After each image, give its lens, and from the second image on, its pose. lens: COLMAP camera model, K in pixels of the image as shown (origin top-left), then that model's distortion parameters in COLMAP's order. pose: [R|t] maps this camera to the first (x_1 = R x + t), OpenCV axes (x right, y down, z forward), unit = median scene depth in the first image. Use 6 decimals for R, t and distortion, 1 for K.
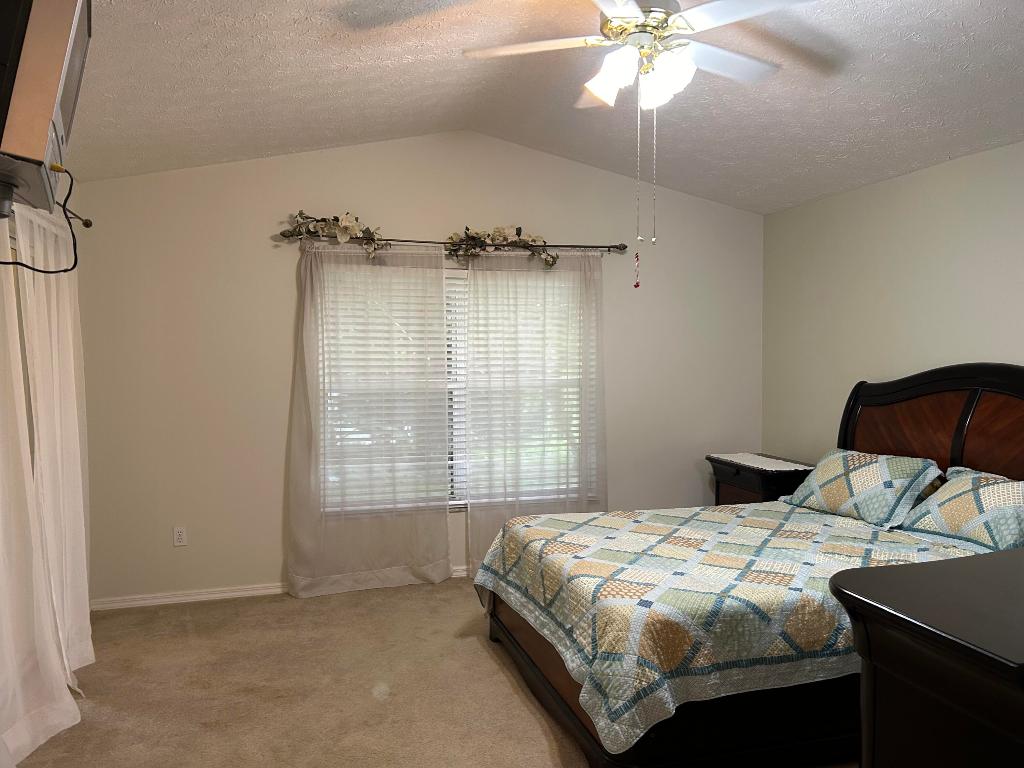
lens RADIAL K [[770.6, 0, 512.0], [0, 770.6, 384.0], [0, 0, 1]] dist [0.049988, -0.039875]
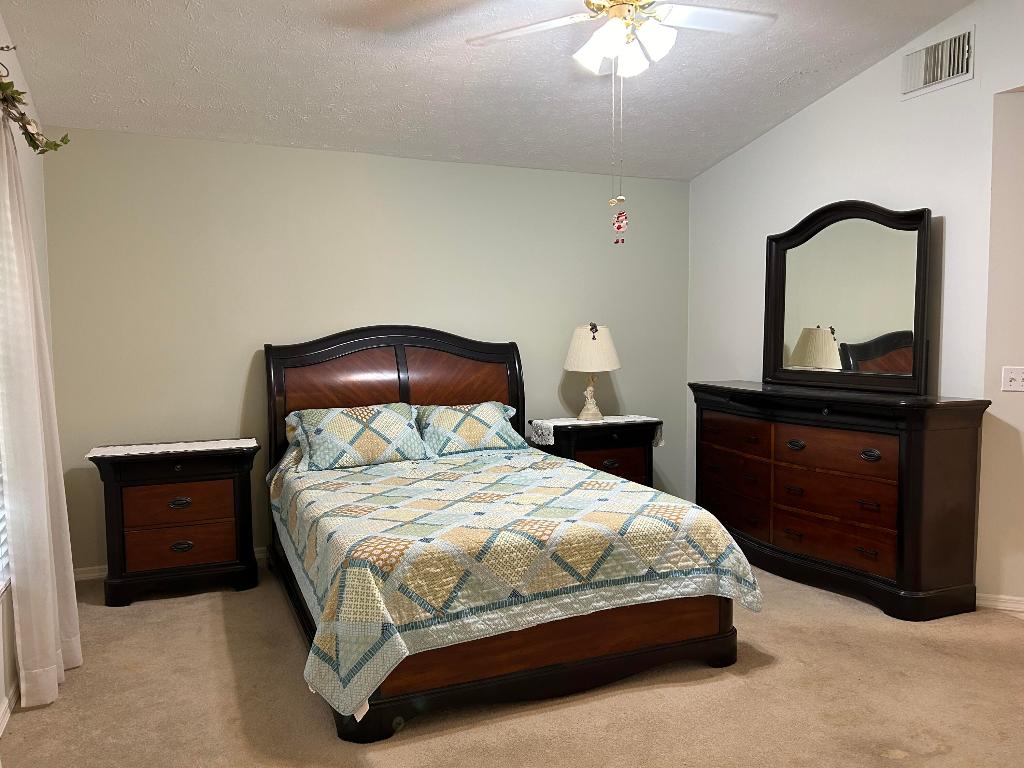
lens RADIAL K [[770.6, 0, 512.0], [0, 770.6, 384.0], [0, 0, 1]] dist [0.049988, -0.039875]
pose [[-0.189833, -0.046013, 0.980738, -0.674747], [0.039391, 0.997740, 0.054435, 0.008617], [-0.981026, 0.048966, -0.187591, 1.048439]]
